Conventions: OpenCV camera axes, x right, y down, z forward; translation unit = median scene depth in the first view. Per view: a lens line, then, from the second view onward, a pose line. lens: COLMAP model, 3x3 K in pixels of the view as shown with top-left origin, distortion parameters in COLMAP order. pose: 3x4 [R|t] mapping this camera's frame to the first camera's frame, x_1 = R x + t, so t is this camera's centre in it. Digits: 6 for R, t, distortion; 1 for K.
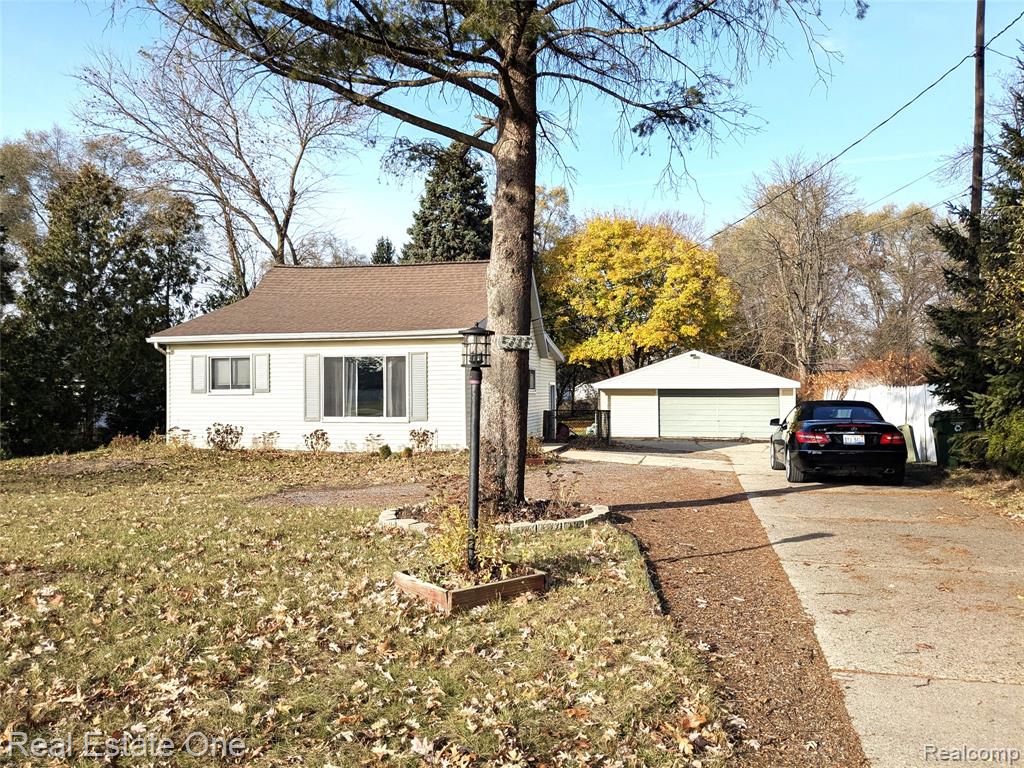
lens RADIAL K [[809.3, 0, 512.5], [0, 809.3, 381.2], [0, 0, 1]] dist [0.043949, -0.021887]
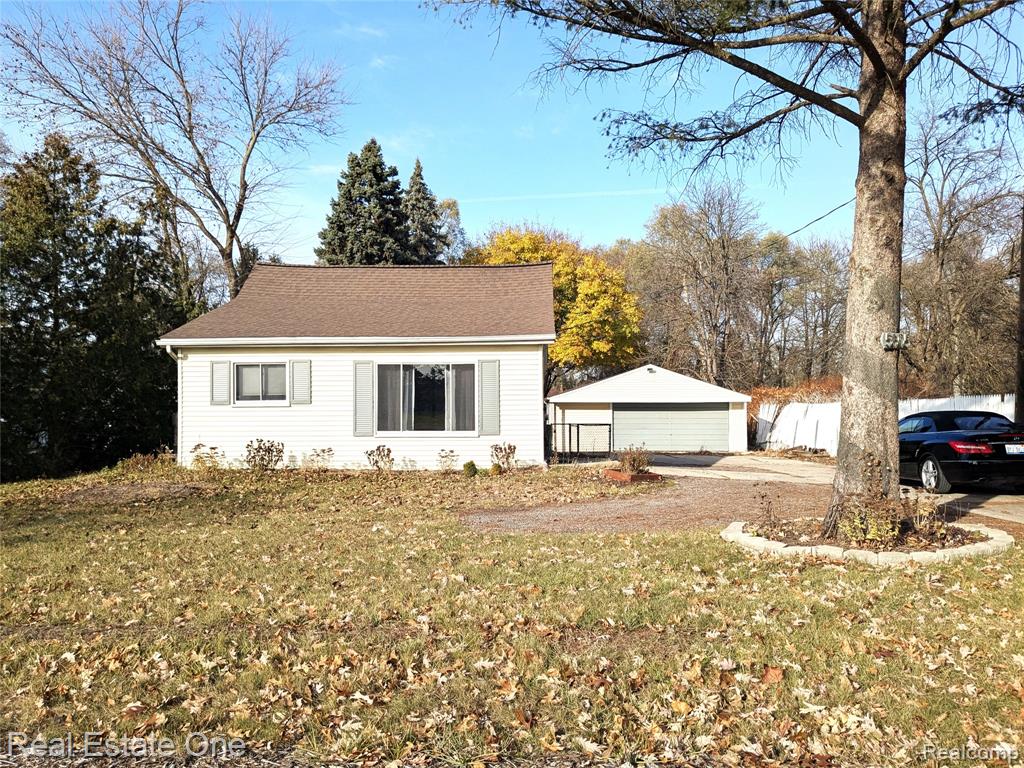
lens RADIAL K [[809.3, 0, 512.7], [0, 809.3, 391.5], [0, 0, 1]] dist [0.043949, -0.021887]
pose [[0.979450, 0.003779, 0.201651, -0.254121], [-0.002220, 0.999966, -0.007956, 0.006505], [-0.201674, 0.007345, 0.979425, 0.091726]]
